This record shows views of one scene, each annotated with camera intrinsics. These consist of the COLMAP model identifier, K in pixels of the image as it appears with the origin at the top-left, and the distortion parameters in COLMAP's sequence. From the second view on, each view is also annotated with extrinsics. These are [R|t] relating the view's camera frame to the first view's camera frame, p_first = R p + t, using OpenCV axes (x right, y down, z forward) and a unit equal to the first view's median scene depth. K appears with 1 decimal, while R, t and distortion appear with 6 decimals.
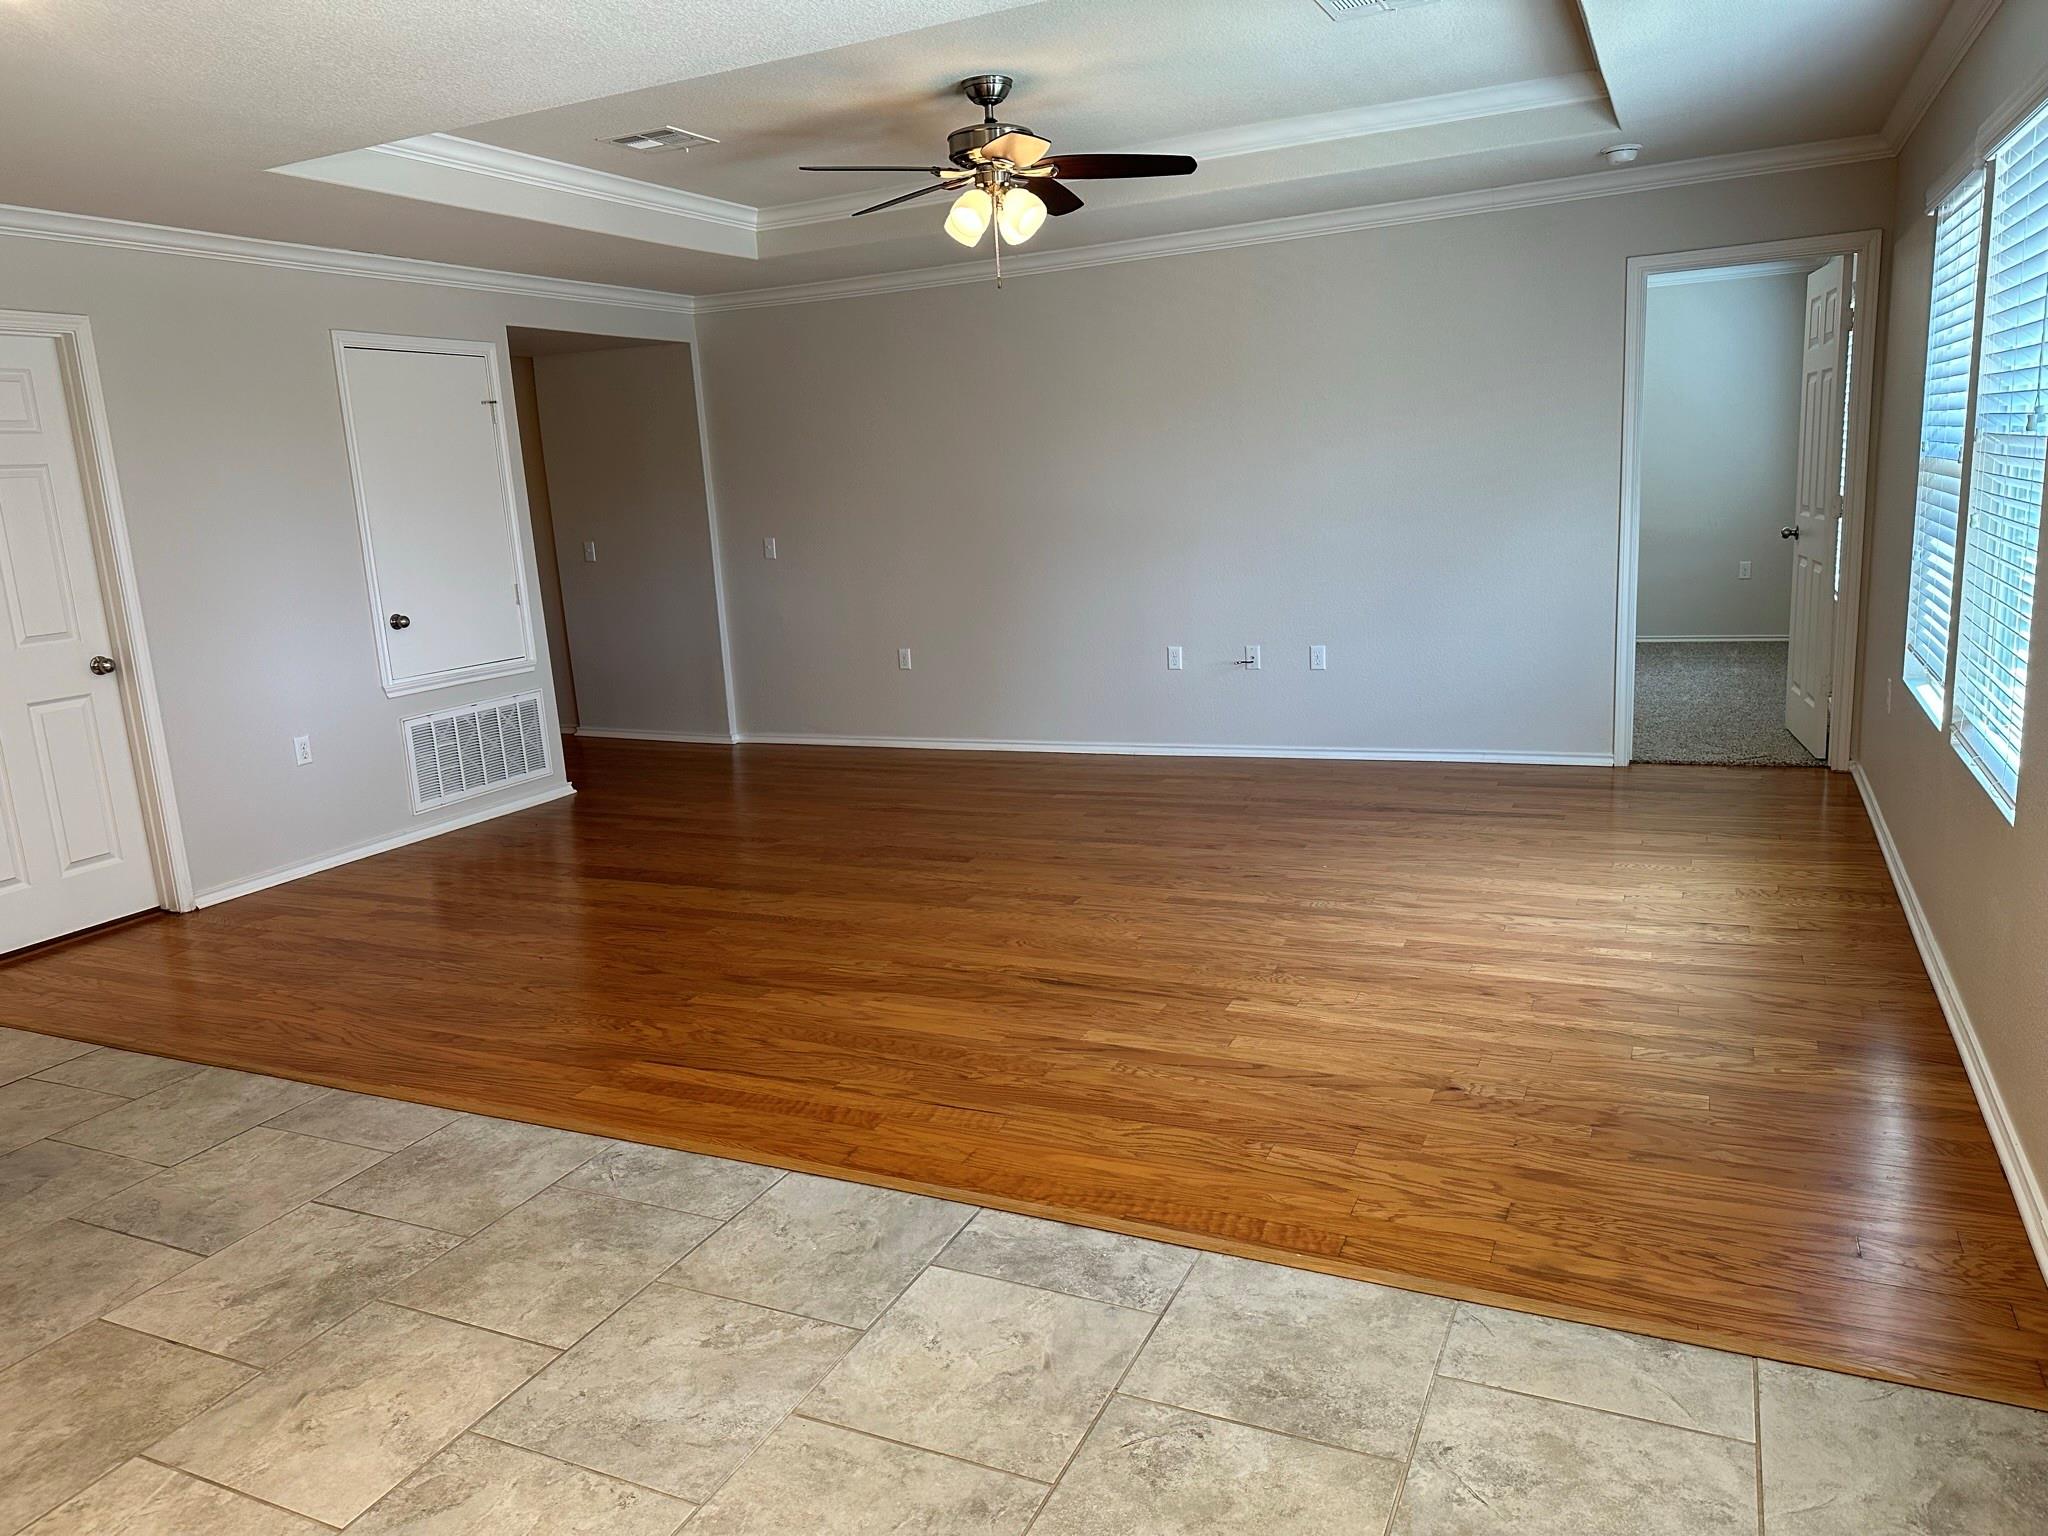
lens RADIAL K [[1426.7, 0, 1020.5], [0, 1426.7, 766.5], [0, 0, 1]] dist [0.050980, -0.054145]
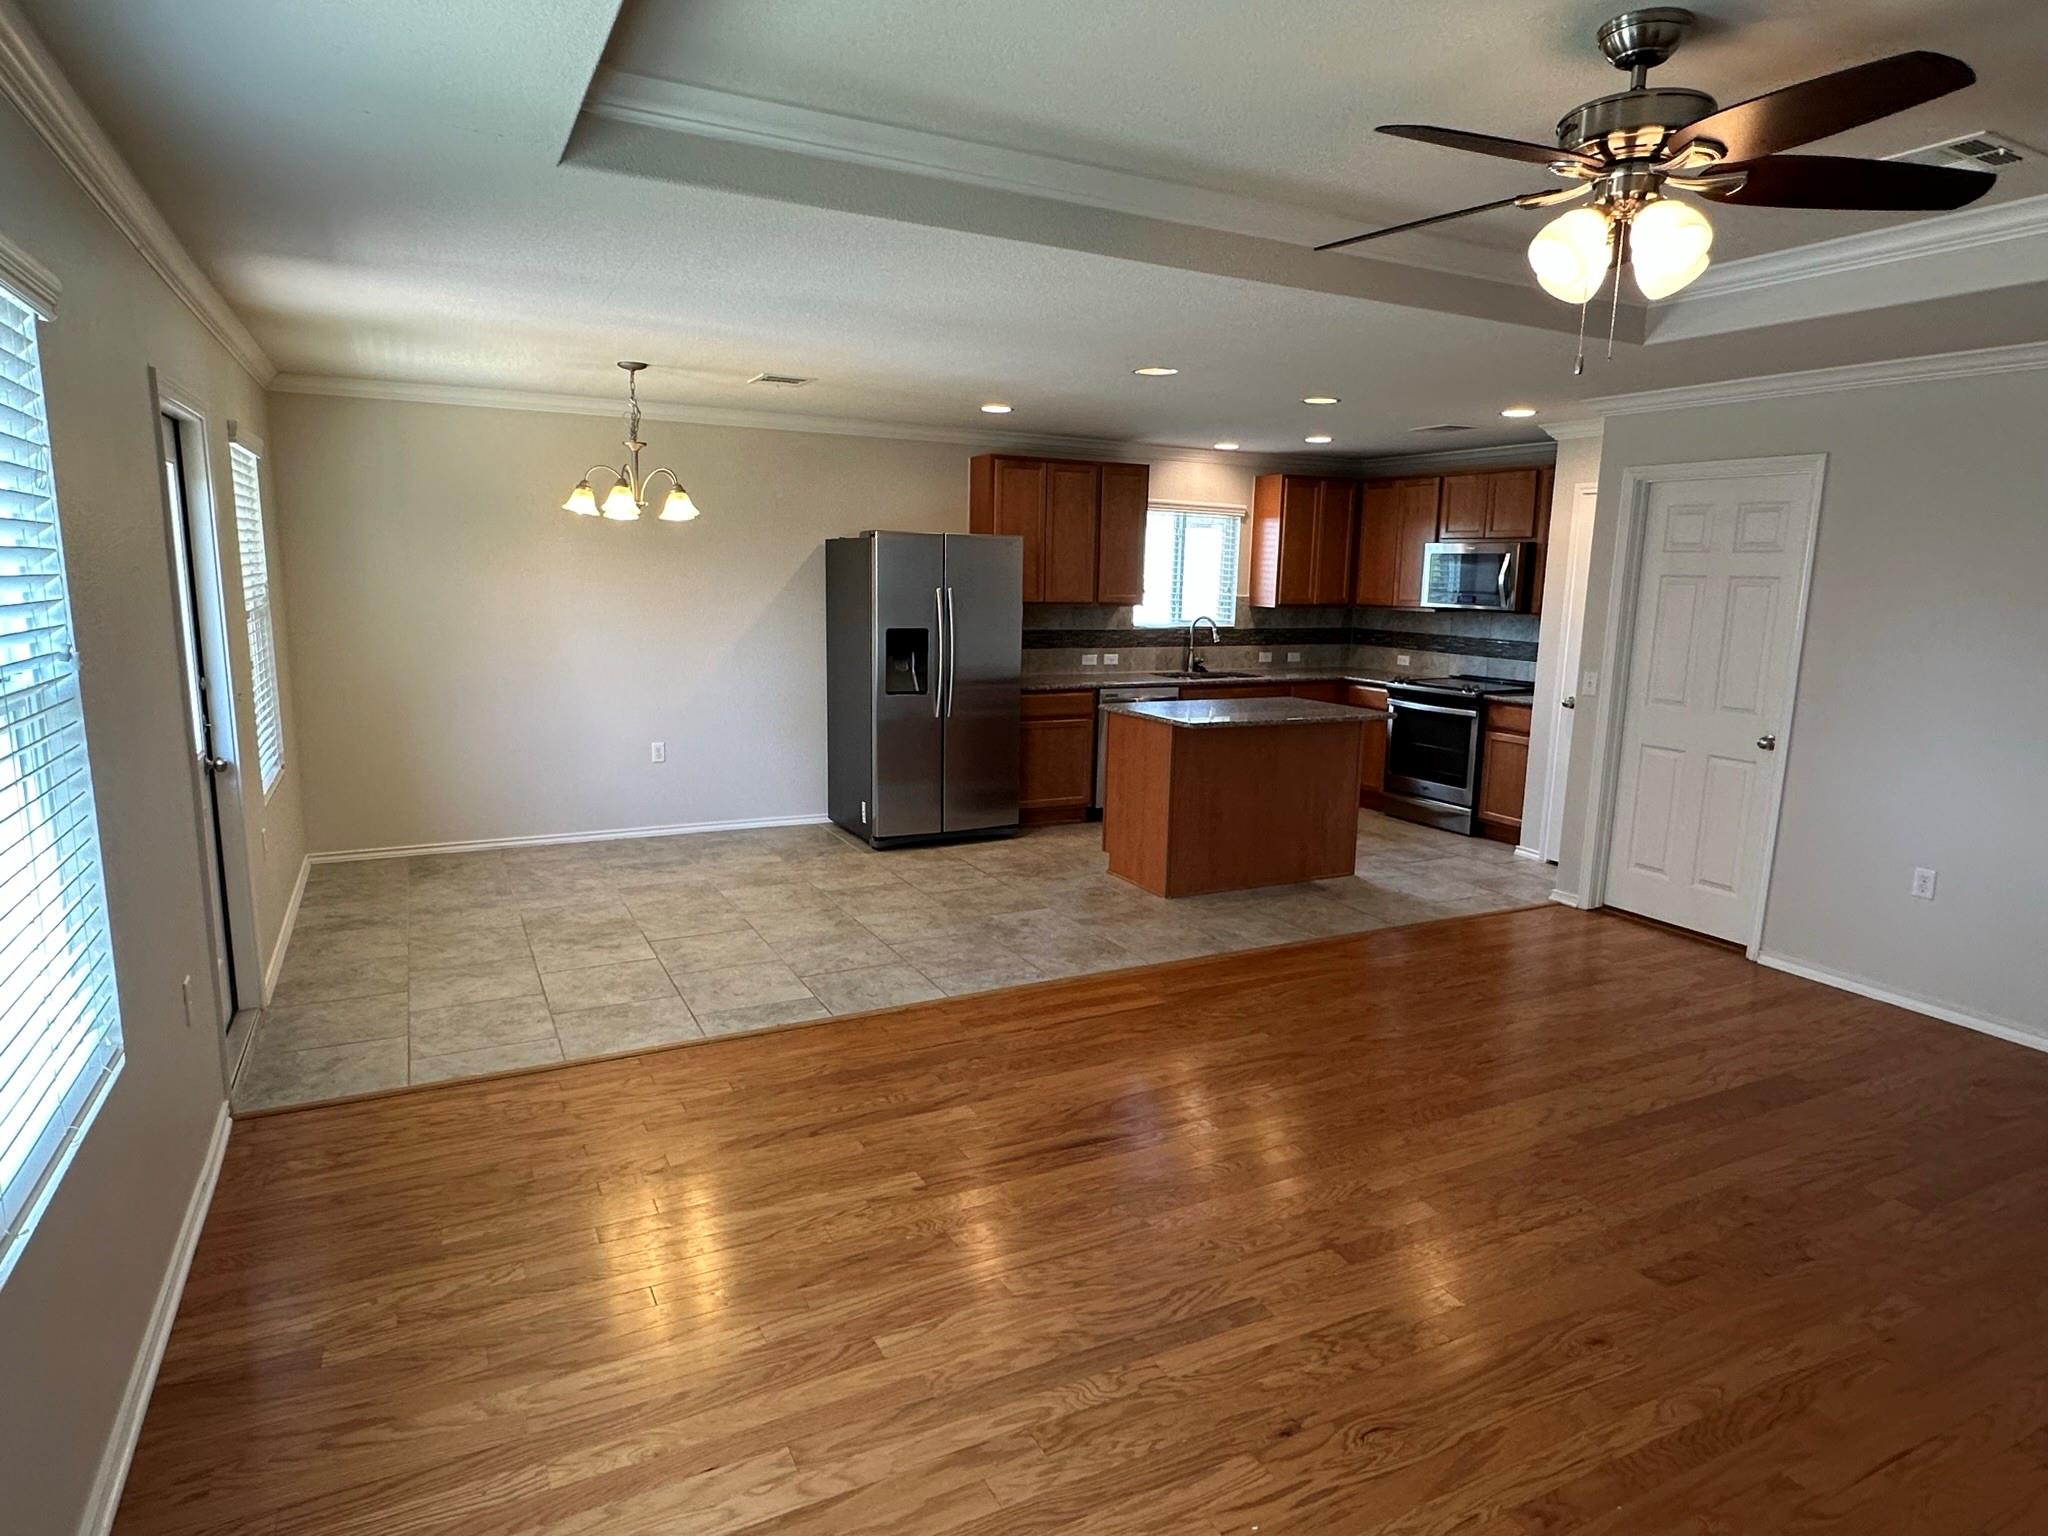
lens RADIAL K [[1185.0, 0, 1018.7], [0, 1185.0, 777.4], [0, 0, 1]] dist [-0.003446, 0.001583]
pose [[-0.613305, 0.182507, -0.768471, 0.866593], [-0.145887, 0.930023, 0.337304, -0.479085], [0.776256, 0.318981, -0.543763, 1.778927]]
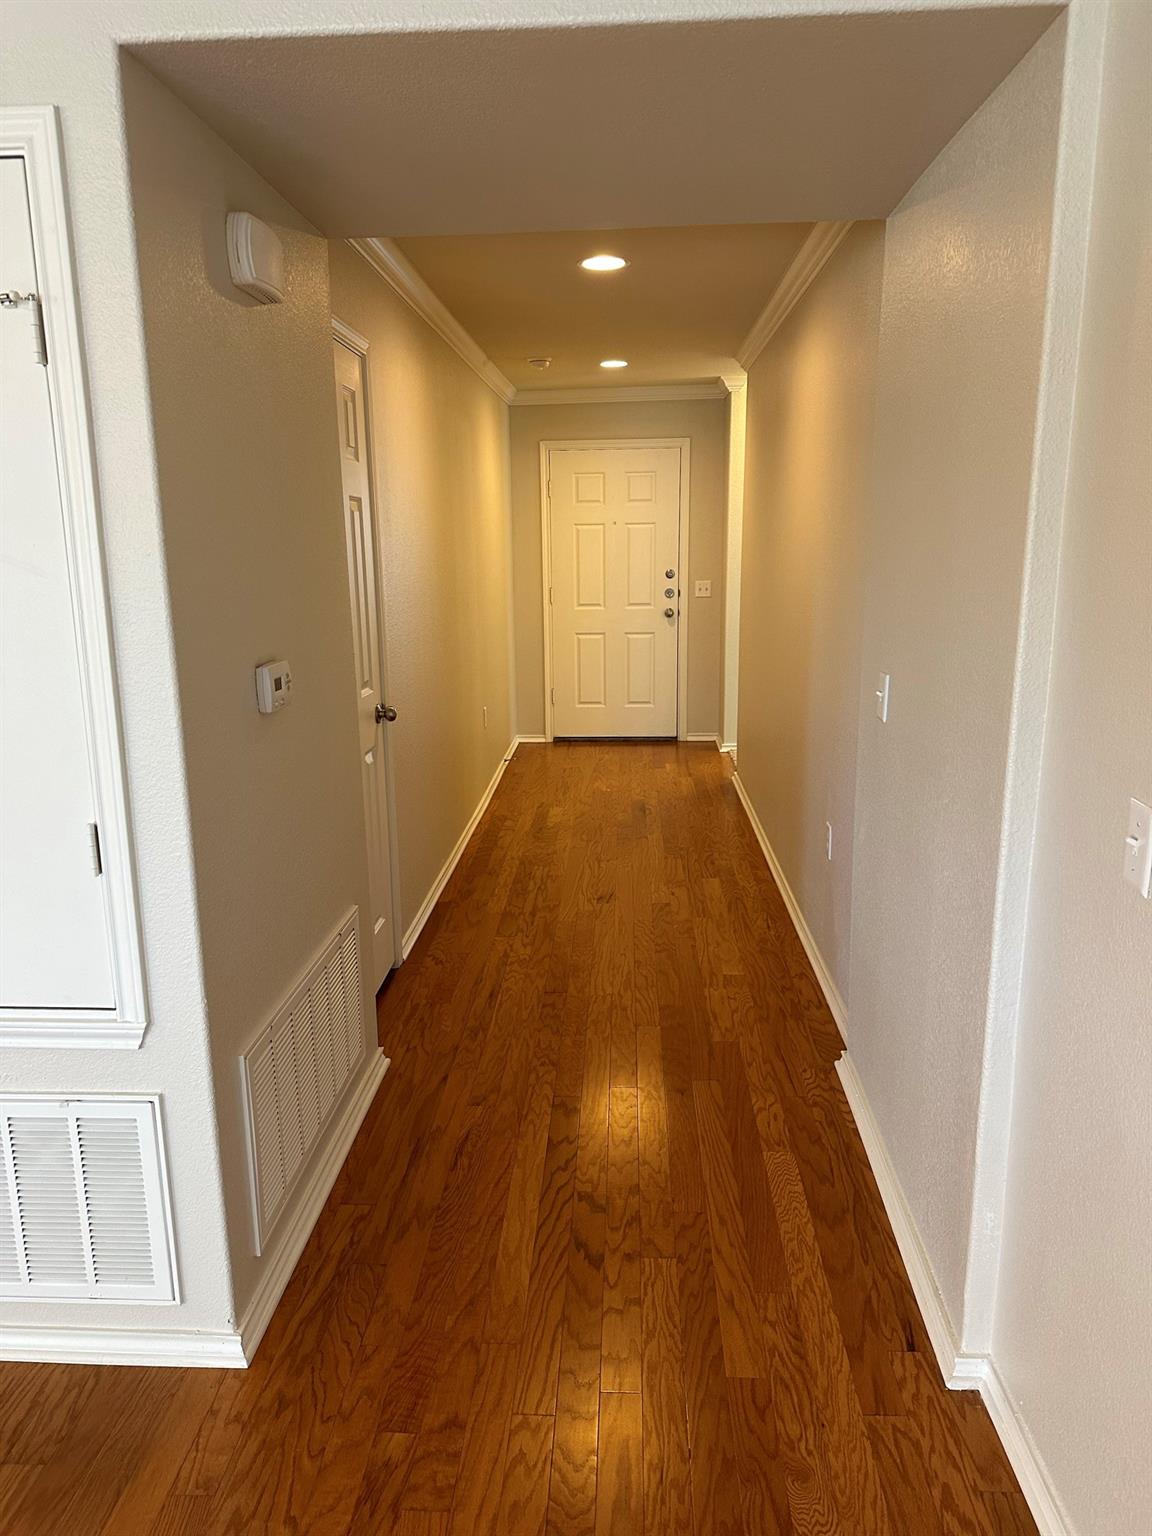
lens RADIAL K [[1064.2, 0, 573.1], [0, 1064.2, 769.3], [0, 0, 1]] dist [0.079161, -0.111447]
pose [[0.376860, 0.248830, -0.892222, -0.151722], [-0.193560, 0.963131, 0.186849, -0.473335], [0.905820, 0.102283, 0.411130, 2.214835]]
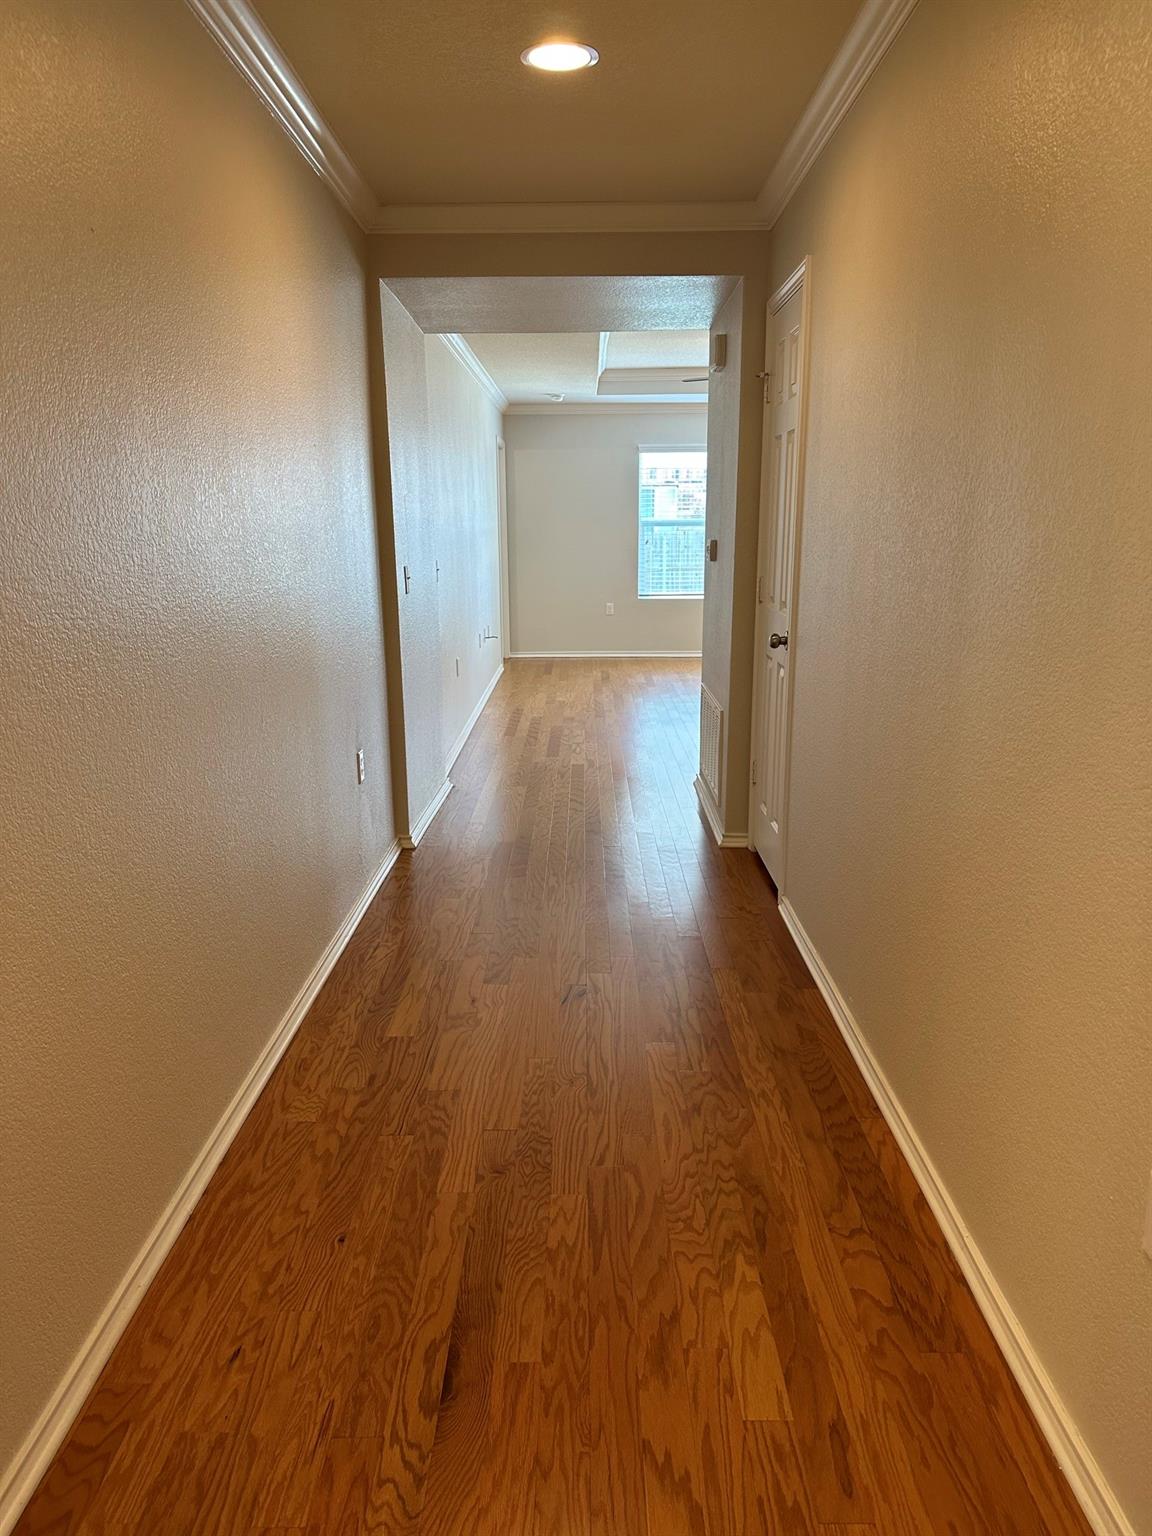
lens RADIAL K [[1064.2, 0, 573.1], [0, 1064.2, 769.3], [0, 0, 1]] dist [0.079161, -0.111447]
pose [[-0.412608, -0.138418, 0.900330, -2.244738], [0.214689, 0.945766, 0.243793, -0.481879], [-0.885247, 0.293882, -0.360514, 3.164124]]
